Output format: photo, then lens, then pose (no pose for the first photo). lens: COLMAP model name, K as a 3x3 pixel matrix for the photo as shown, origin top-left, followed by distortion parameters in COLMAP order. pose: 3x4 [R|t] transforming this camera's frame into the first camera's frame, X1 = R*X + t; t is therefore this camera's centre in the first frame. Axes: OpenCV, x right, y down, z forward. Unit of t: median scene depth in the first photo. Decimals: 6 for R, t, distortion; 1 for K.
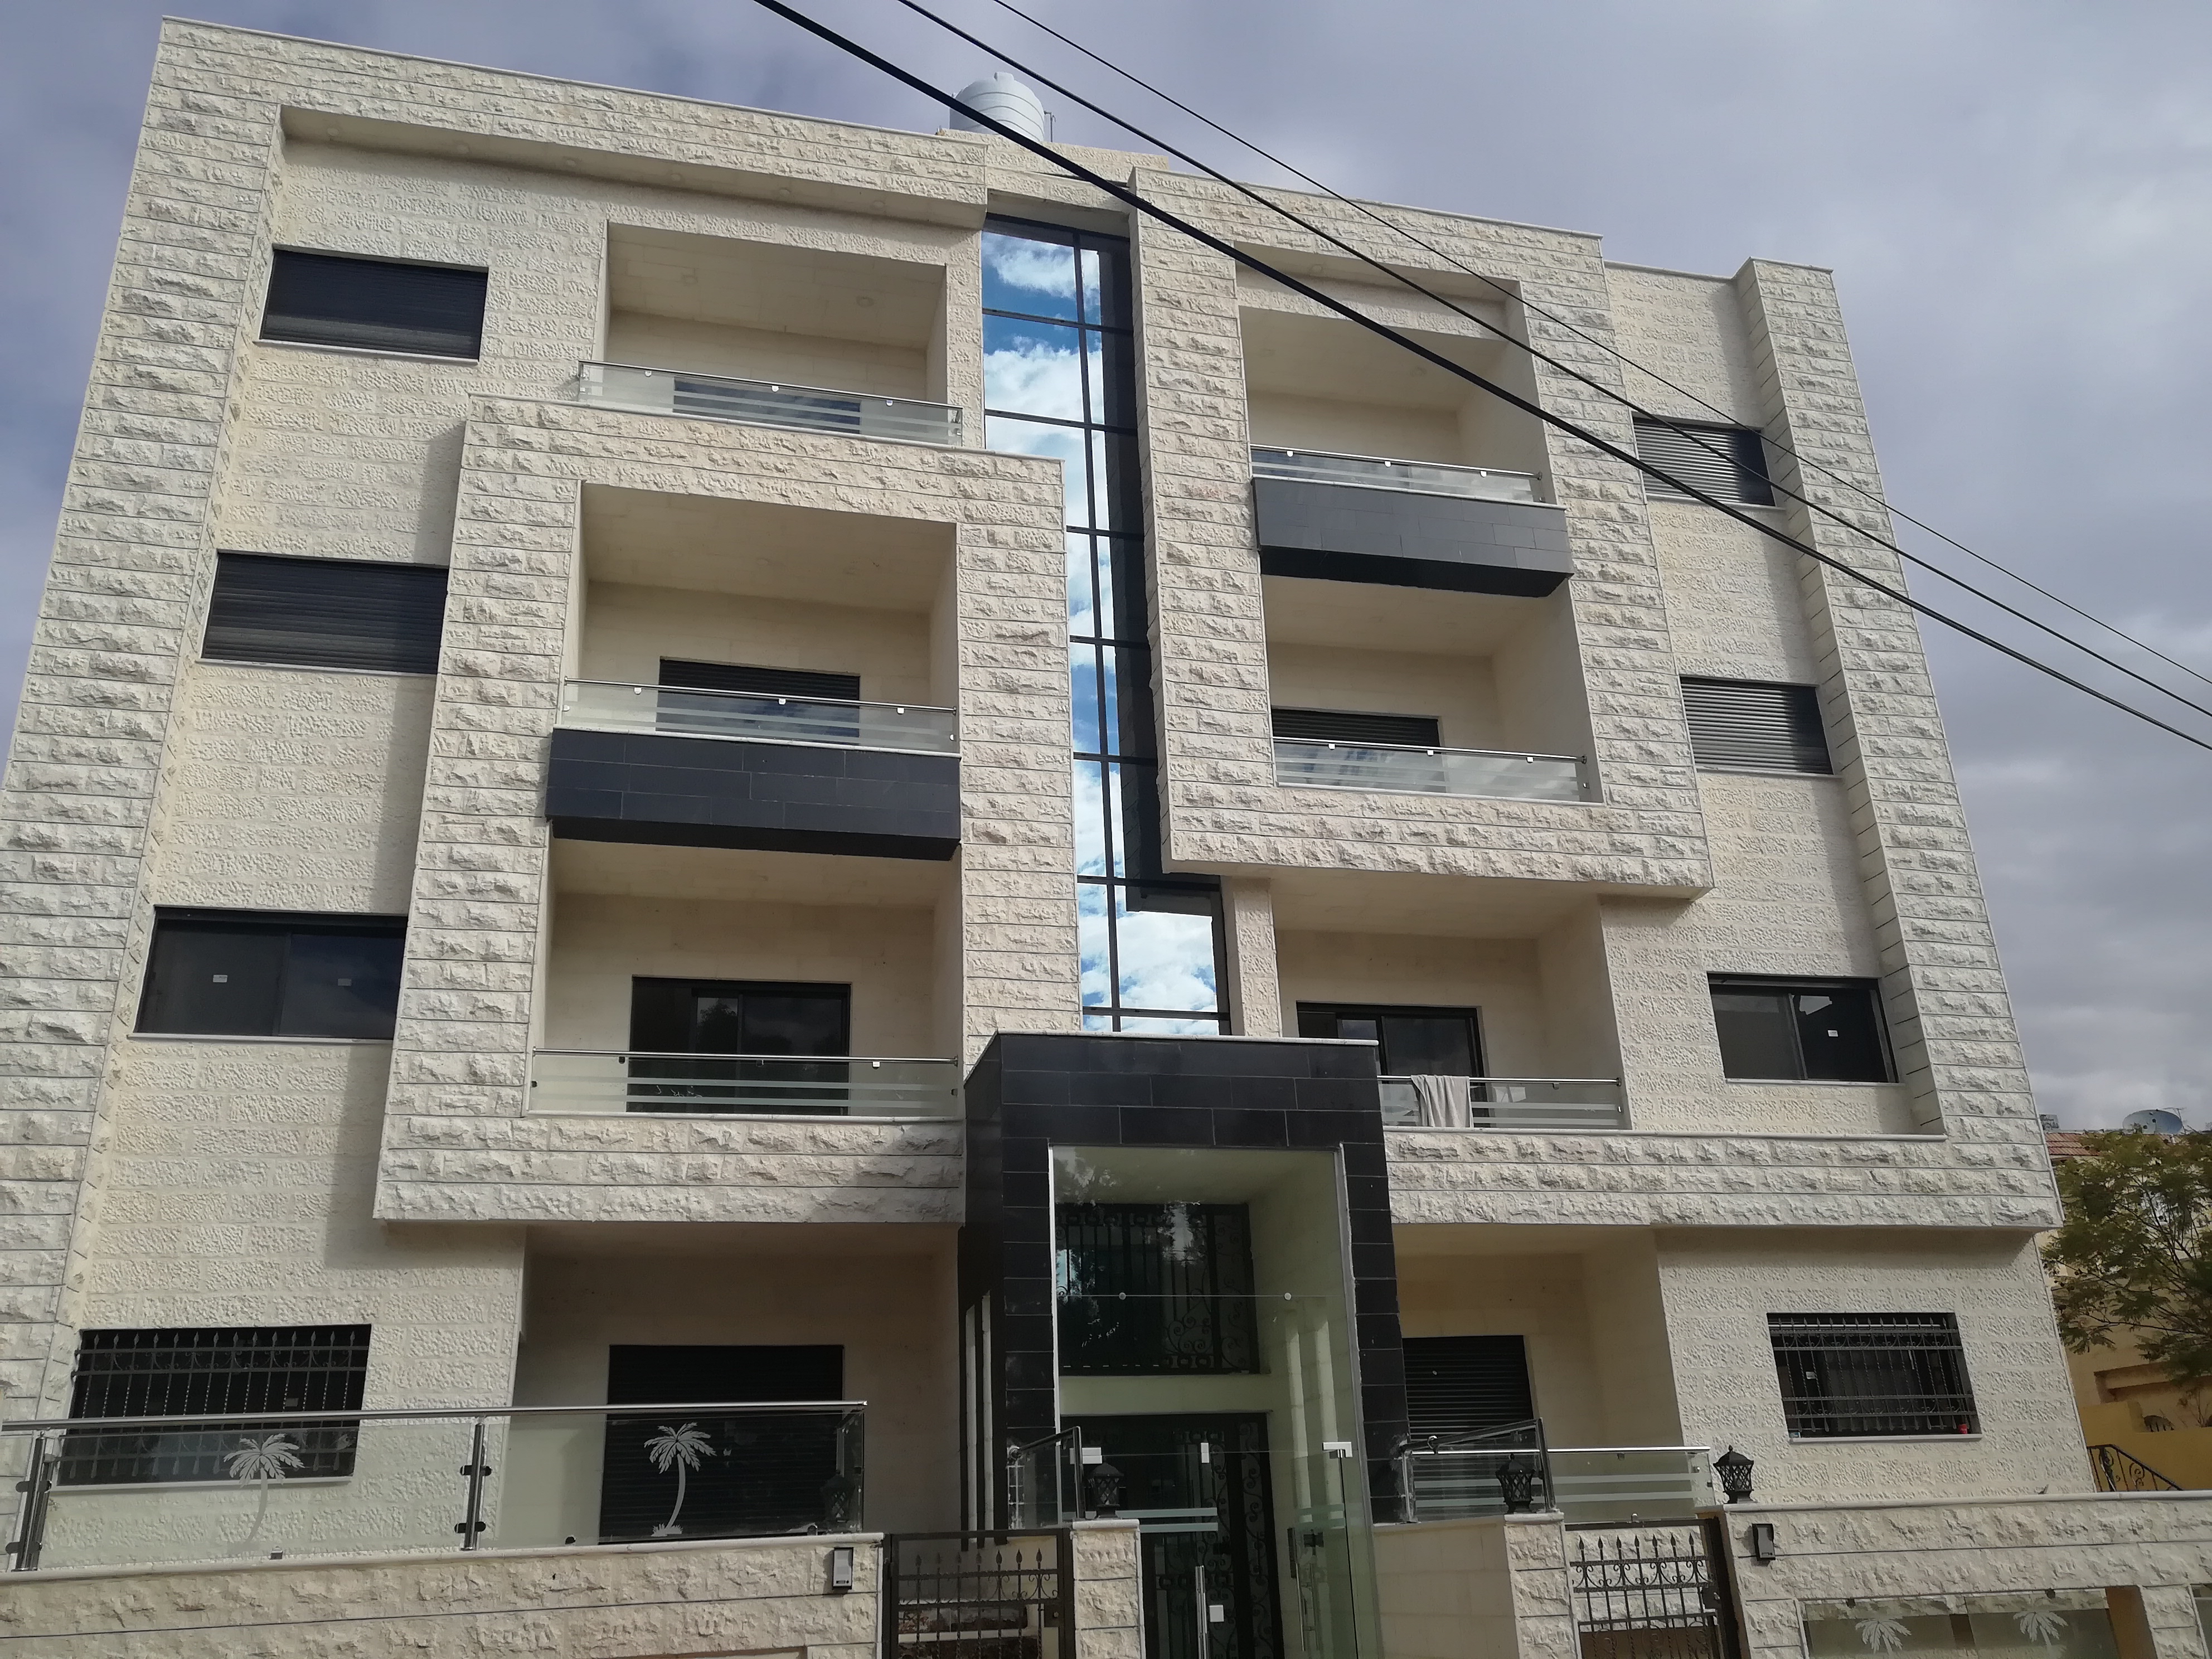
lens RADIAL K [[1792.1, 0, 1106.0], [0, 1792.1, 829.5], [0, 0, 1]] dist [-0.008583, 0.037466]
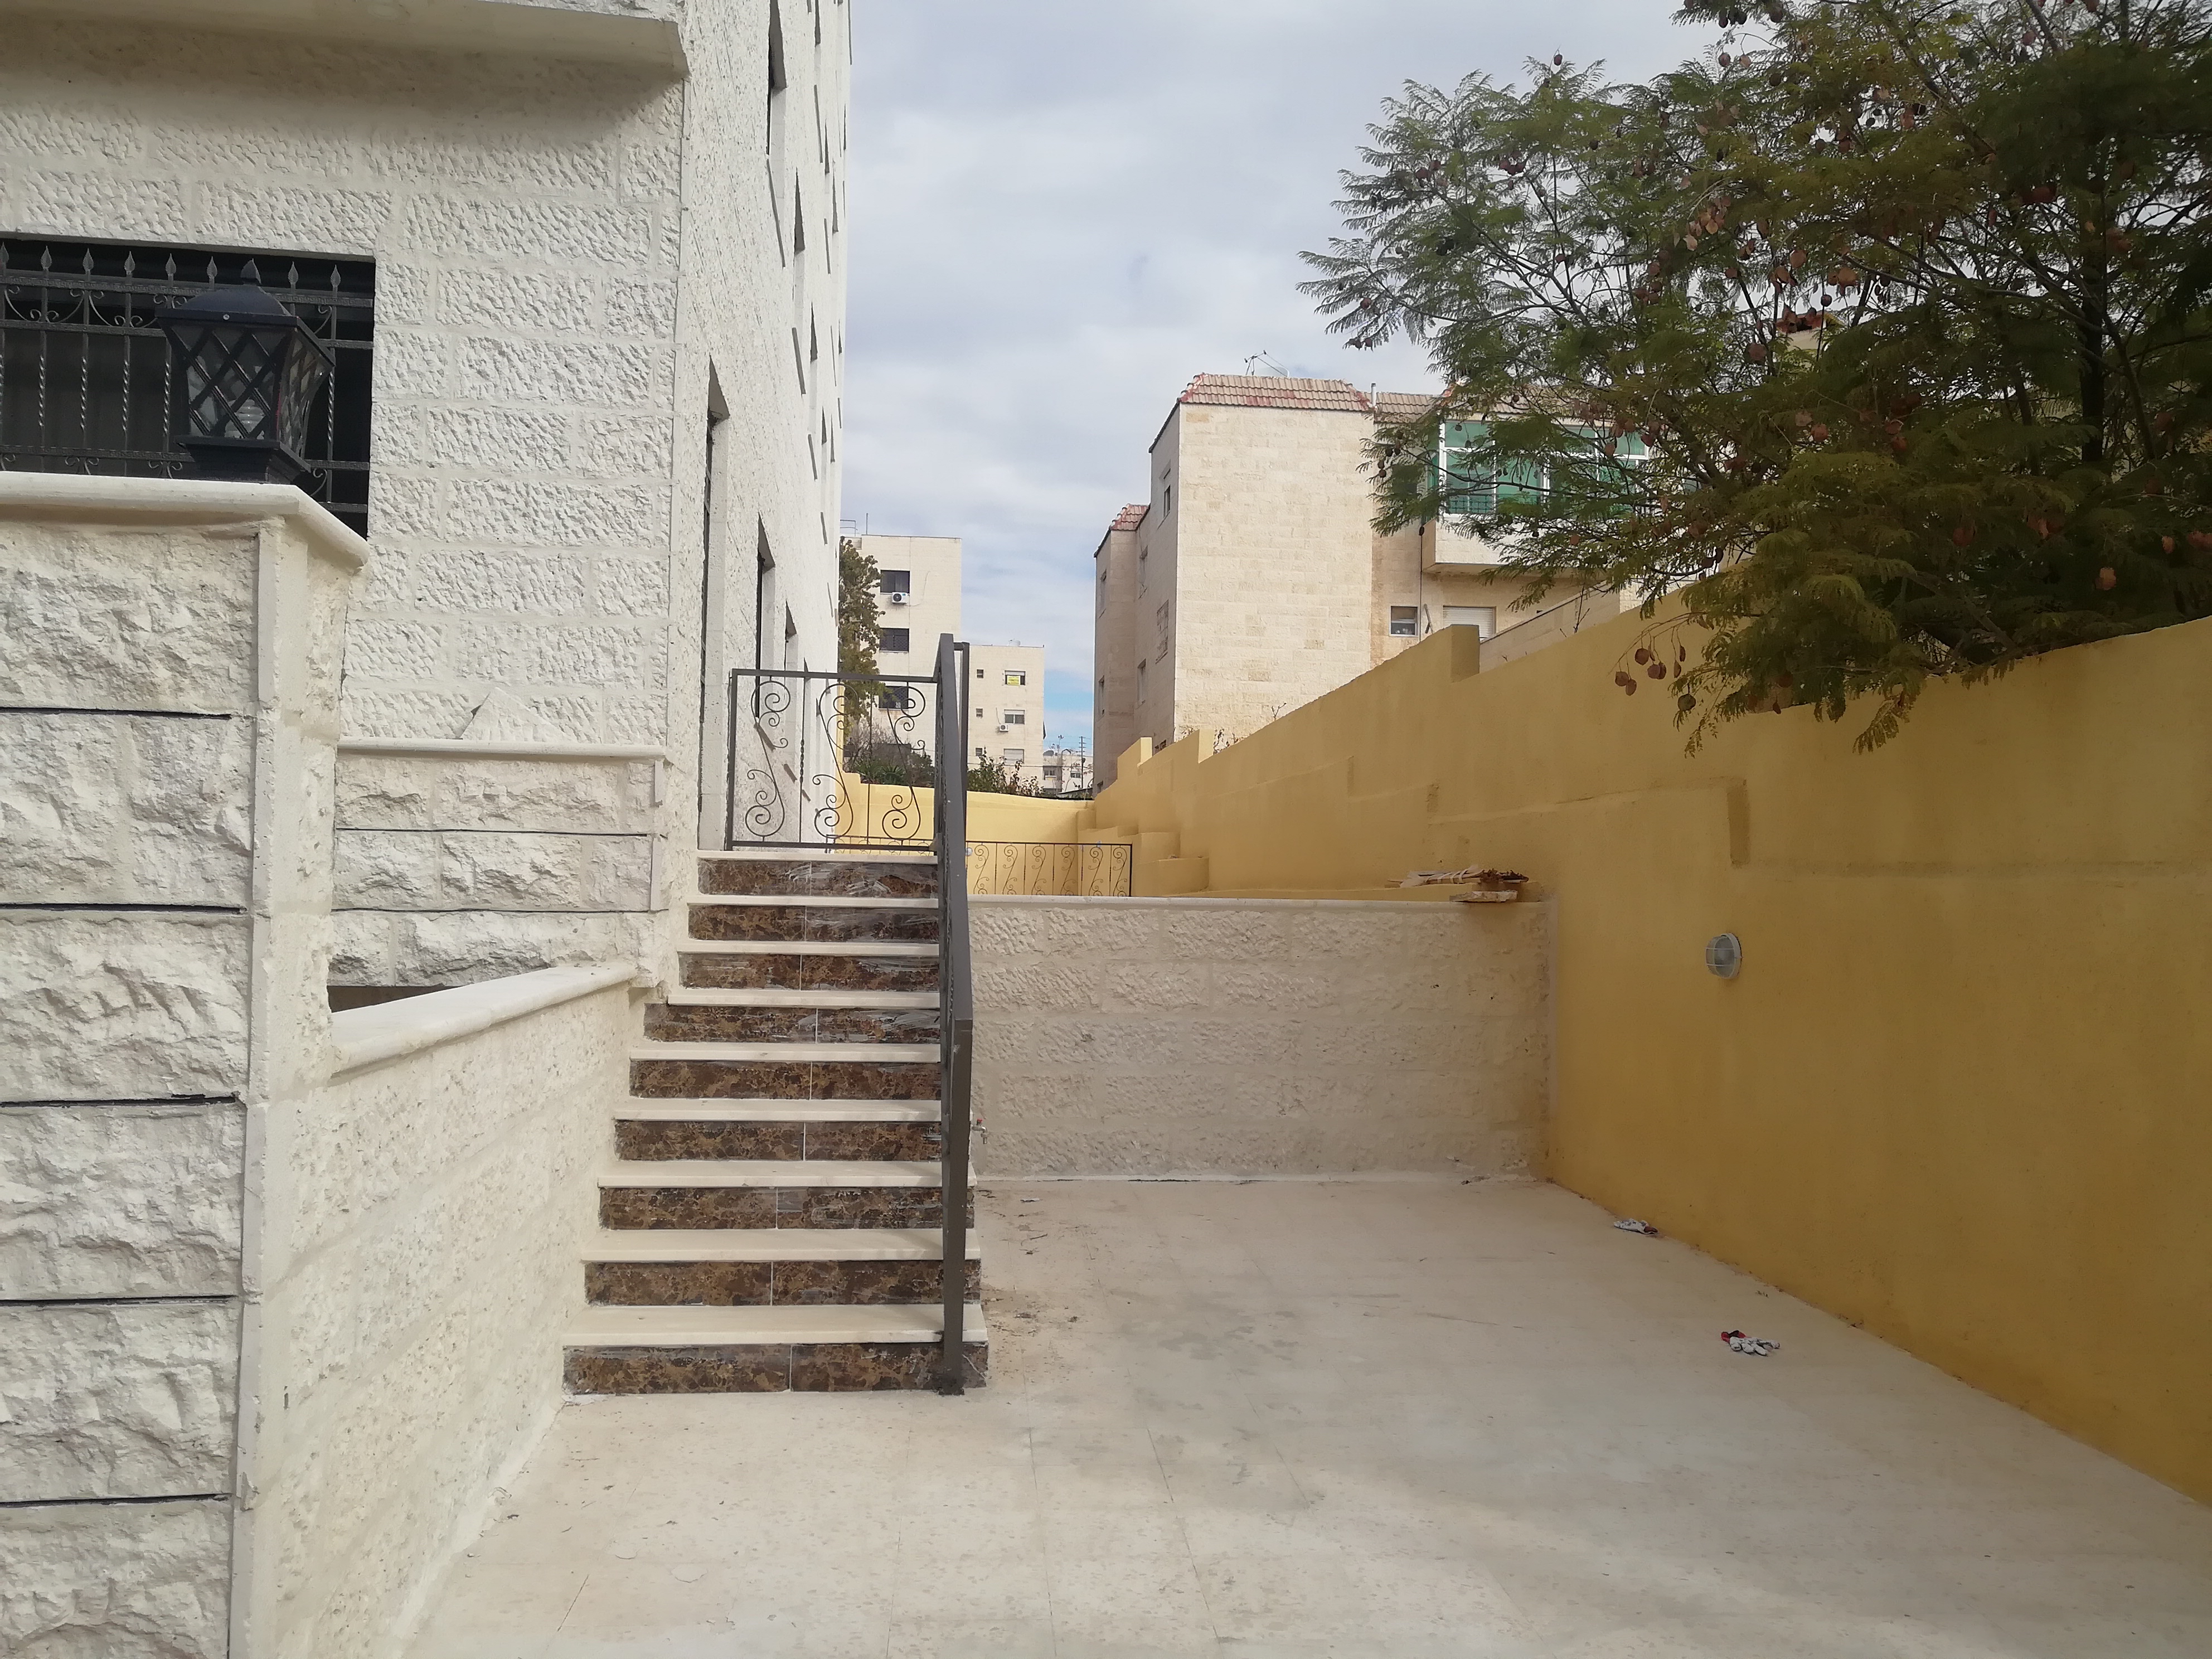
lens RADIAL K [[1792.1, 0, 1106.0], [0, 1792.1, 829.5], [0, 0, 1]] dist [-0.008583, 0.037466]
pose [[0.991379, 0.048479, -0.121729, 0.804466], [-0.004421, 0.940883, 0.338703, 0.302658], [0.130953, -0.335244, 0.932986, 0.750400]]
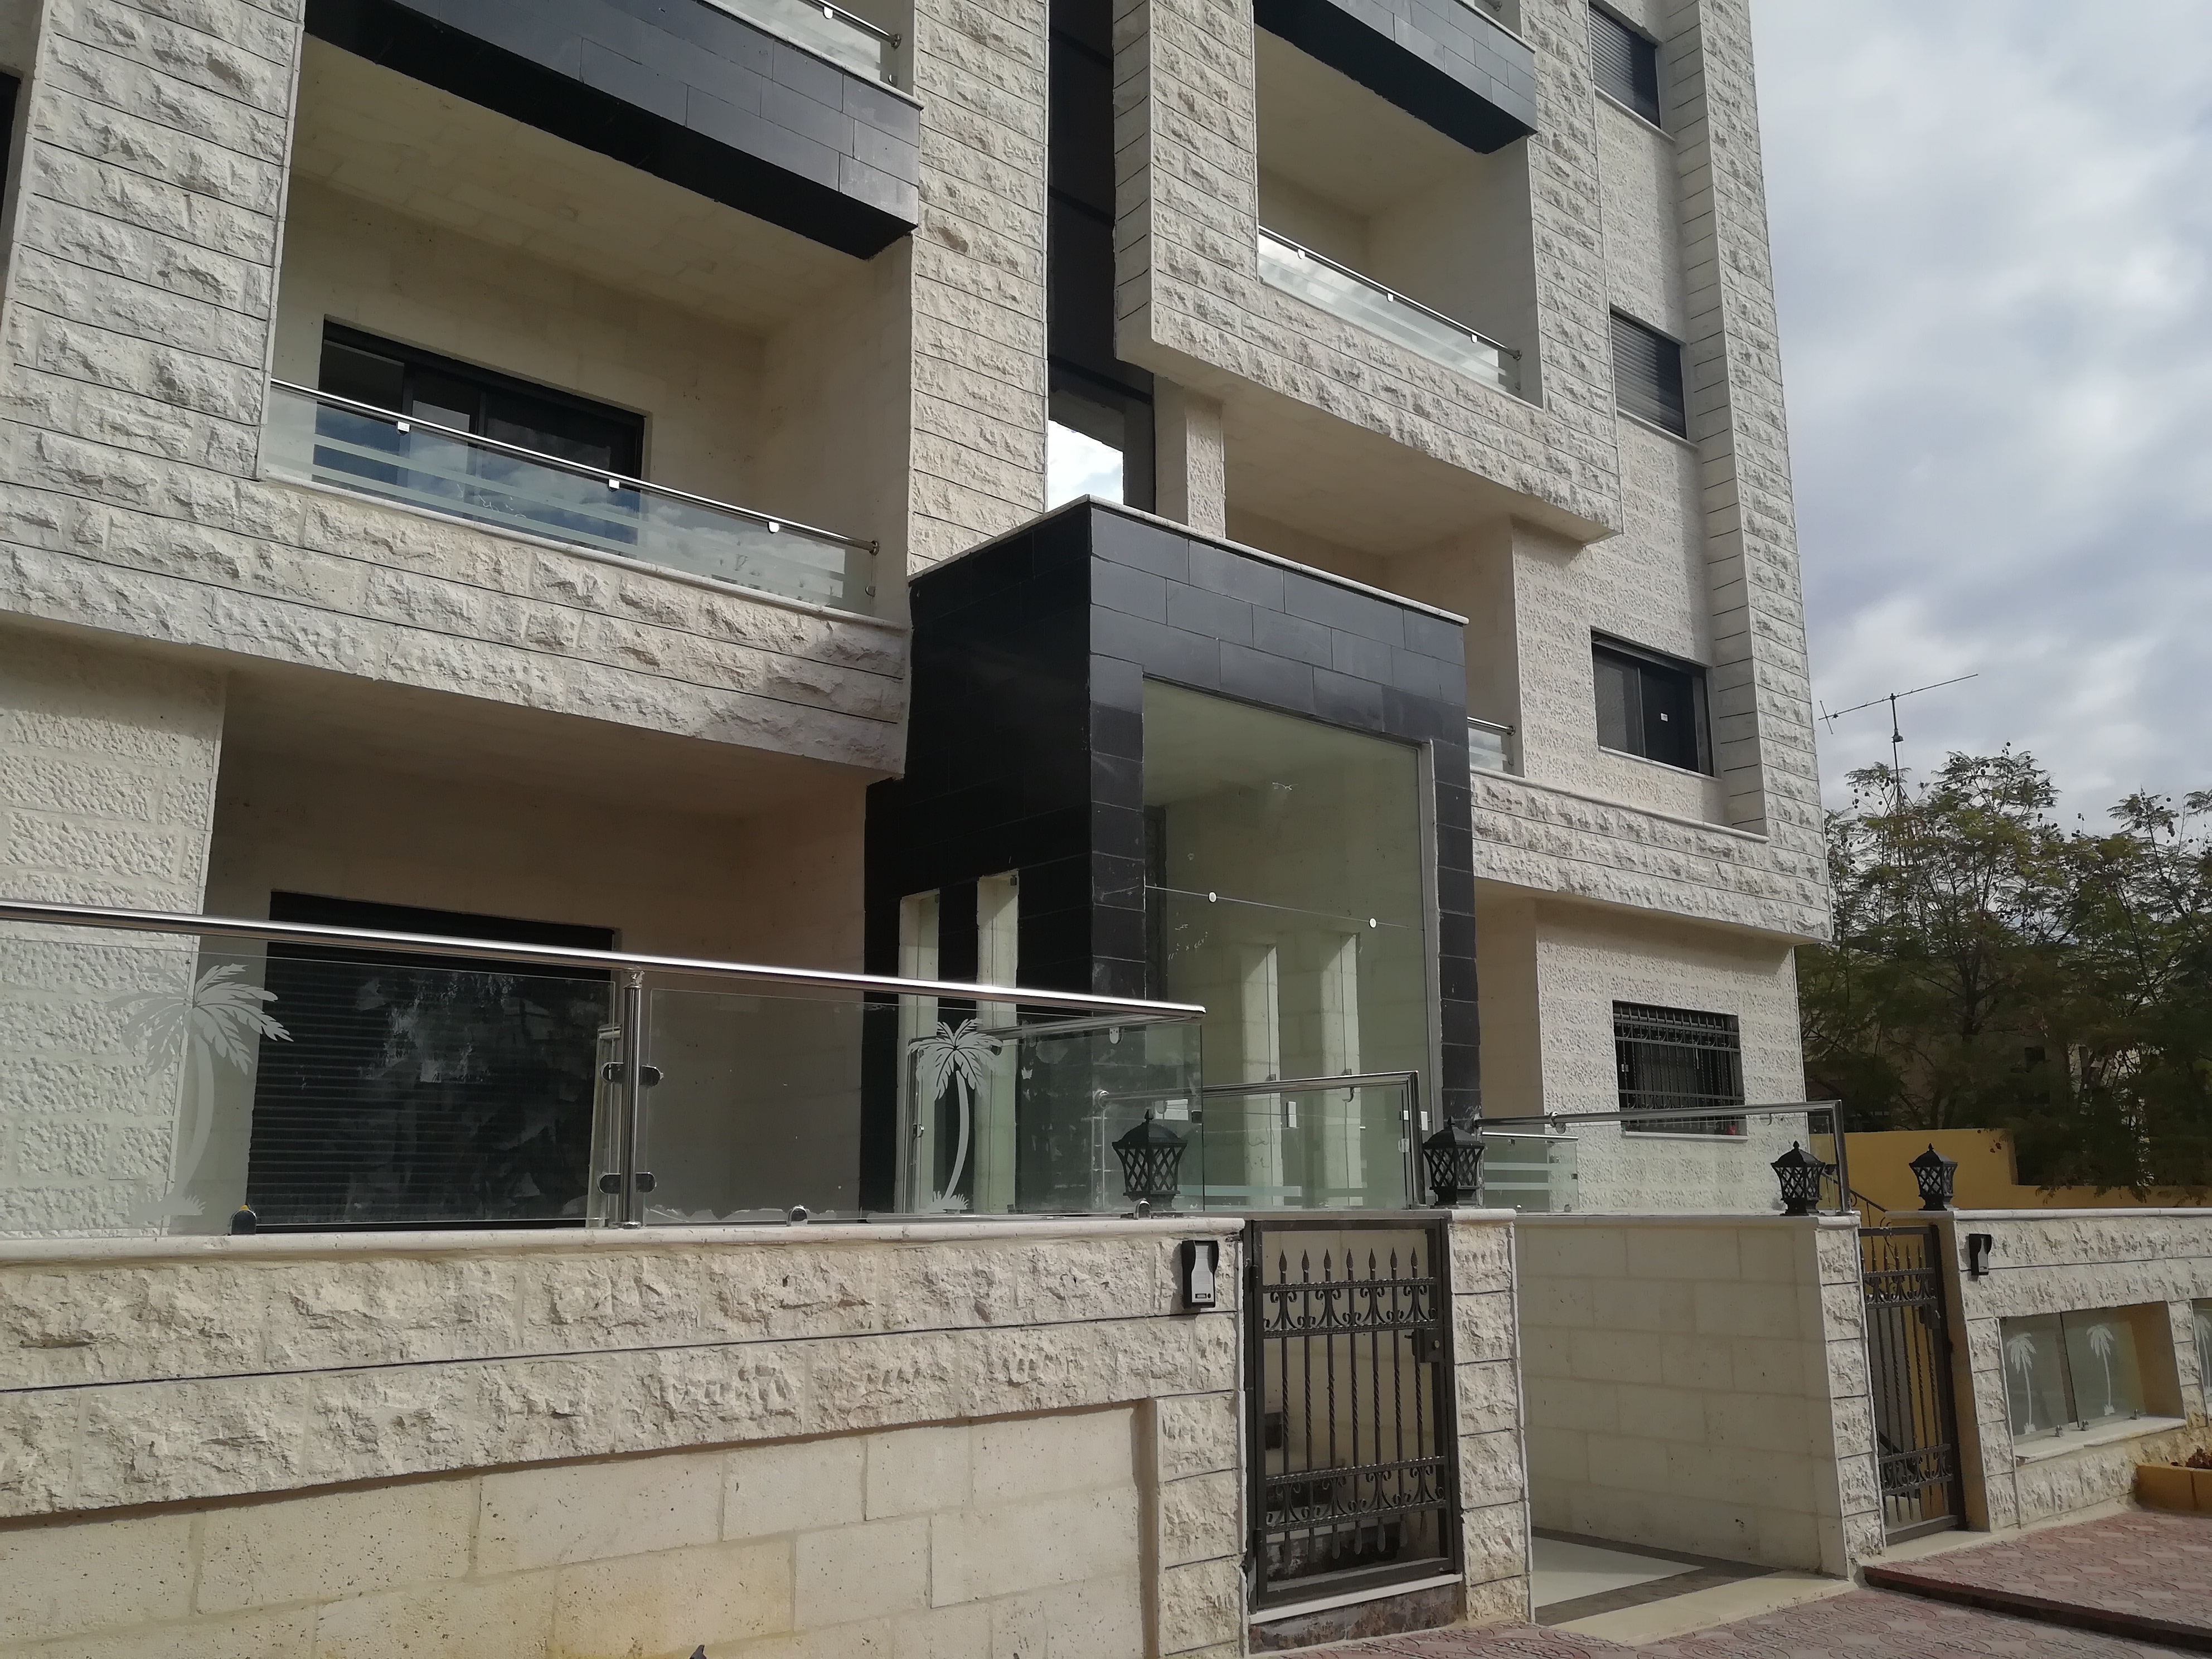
lens RADIAL K [[1792.1, 0, 1106.0], [0, 1792.1, 829.5], [0, 0, 1]] dist [-0.008583, 0.037466]
pose [[0.891991, 0.127363, 0.433740, -0.311964], [-0.201720, 0.970808, 0.129772, 0.137402], [-0.404550, -0.203249, 0.891644, 0.354700]]
